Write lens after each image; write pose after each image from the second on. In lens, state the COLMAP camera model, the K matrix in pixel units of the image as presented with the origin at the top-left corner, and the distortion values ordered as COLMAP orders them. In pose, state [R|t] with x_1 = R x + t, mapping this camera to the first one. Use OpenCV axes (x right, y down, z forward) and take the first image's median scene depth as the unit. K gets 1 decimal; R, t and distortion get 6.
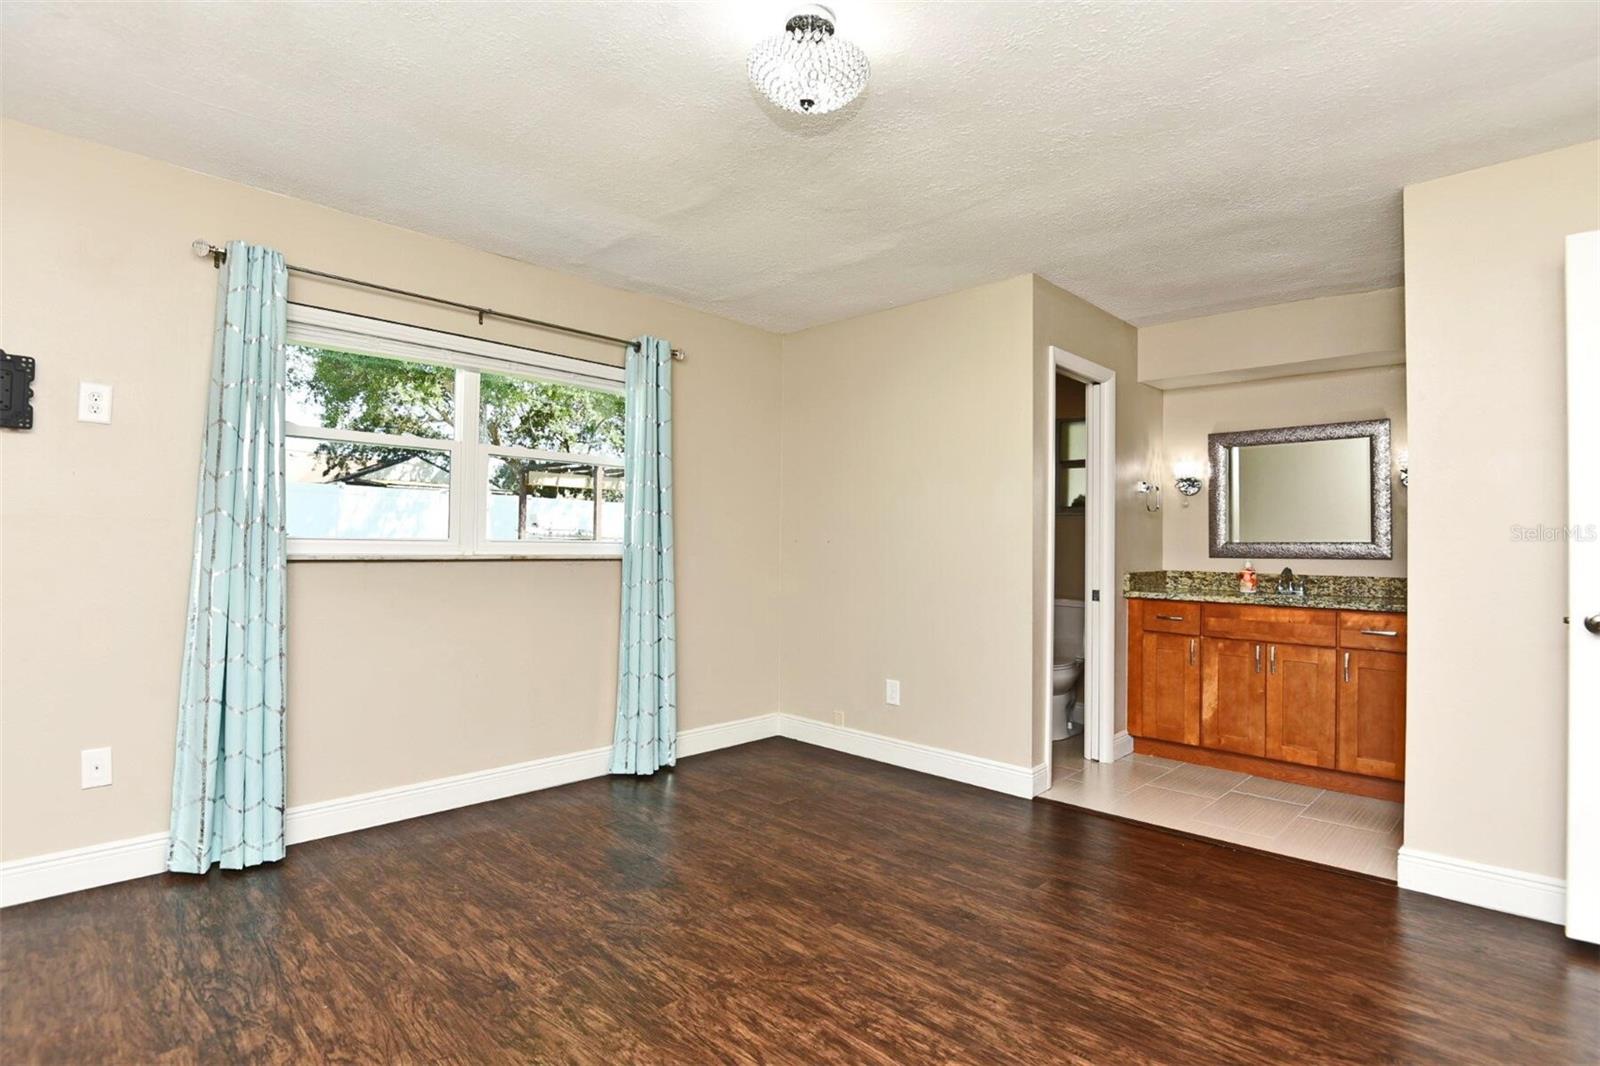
lens RADIAL K [[797.7, 0, 800.0], [0, 797.7, 533.0], [0, 0, 1]] dist [-0.010223, -0.000268]
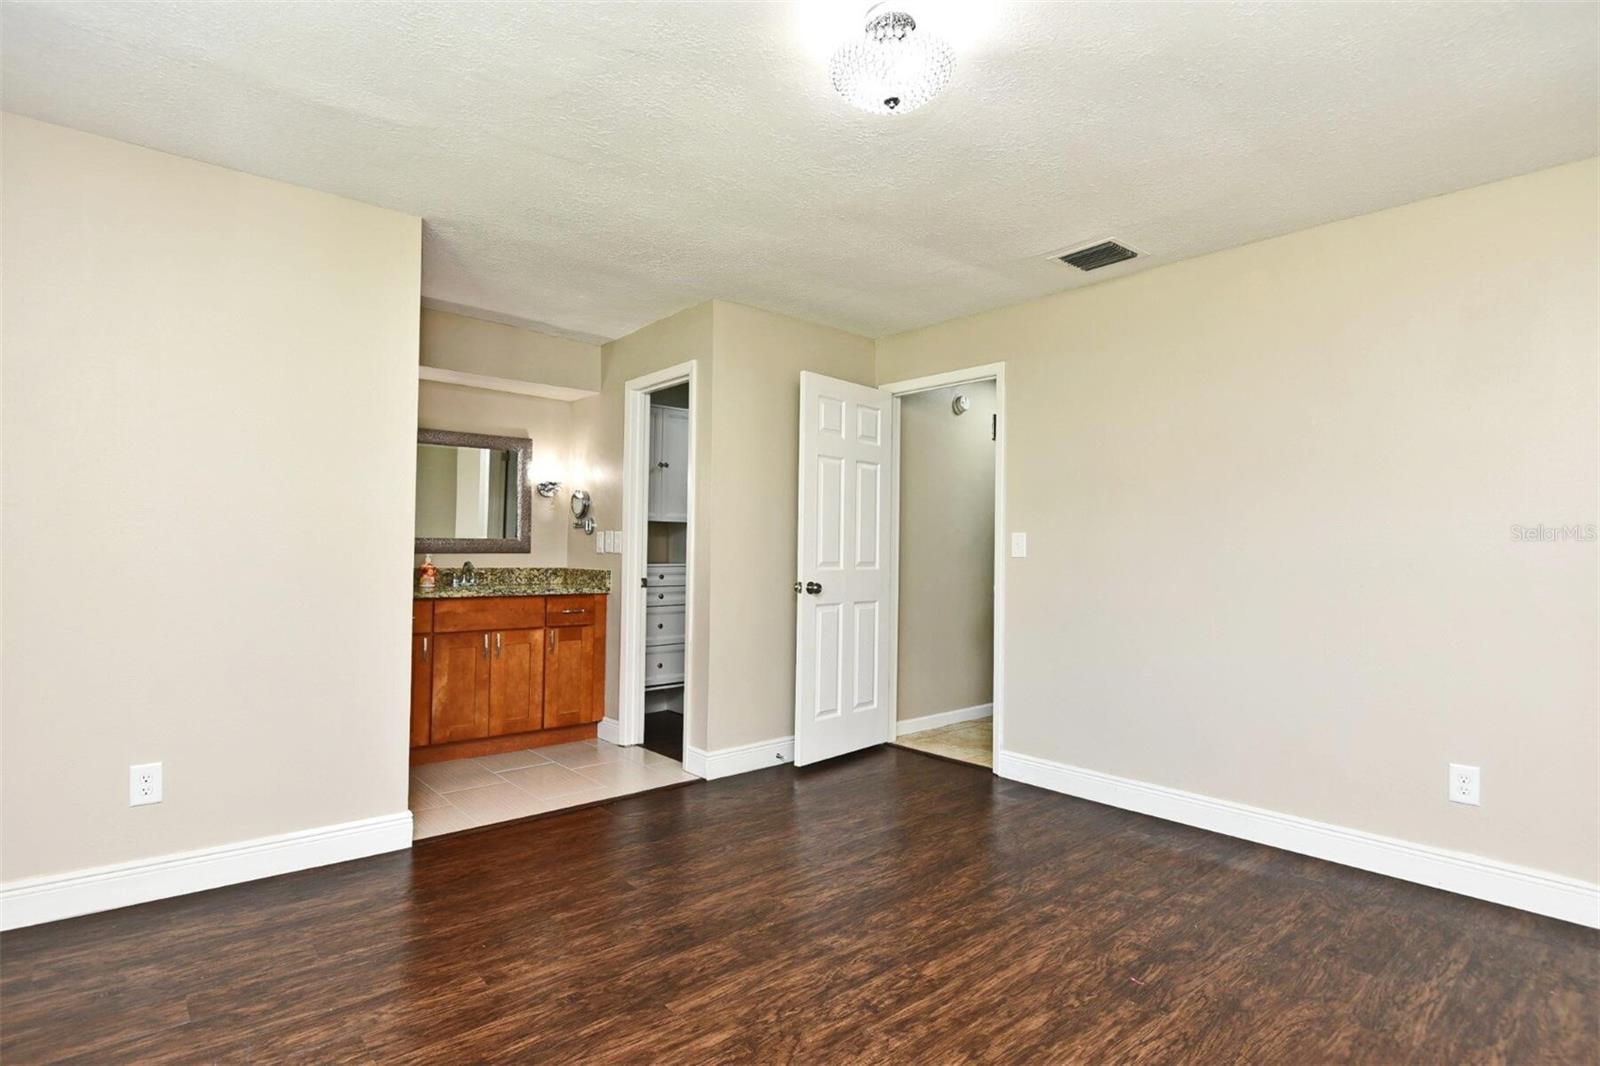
lens RADIAL K [[797.7, 0, 800.0], [0, 797.7, 533.0], [0, 0, 1]] dist [-0.010223, -0.000268]
pose [[0.086899, 0.010021, 0.996167, -0.768084], [-0.026606, 0.999616, -0.007735, 0.001131], [-0.995862, -0.025832, 0.087133, 0.798809]]
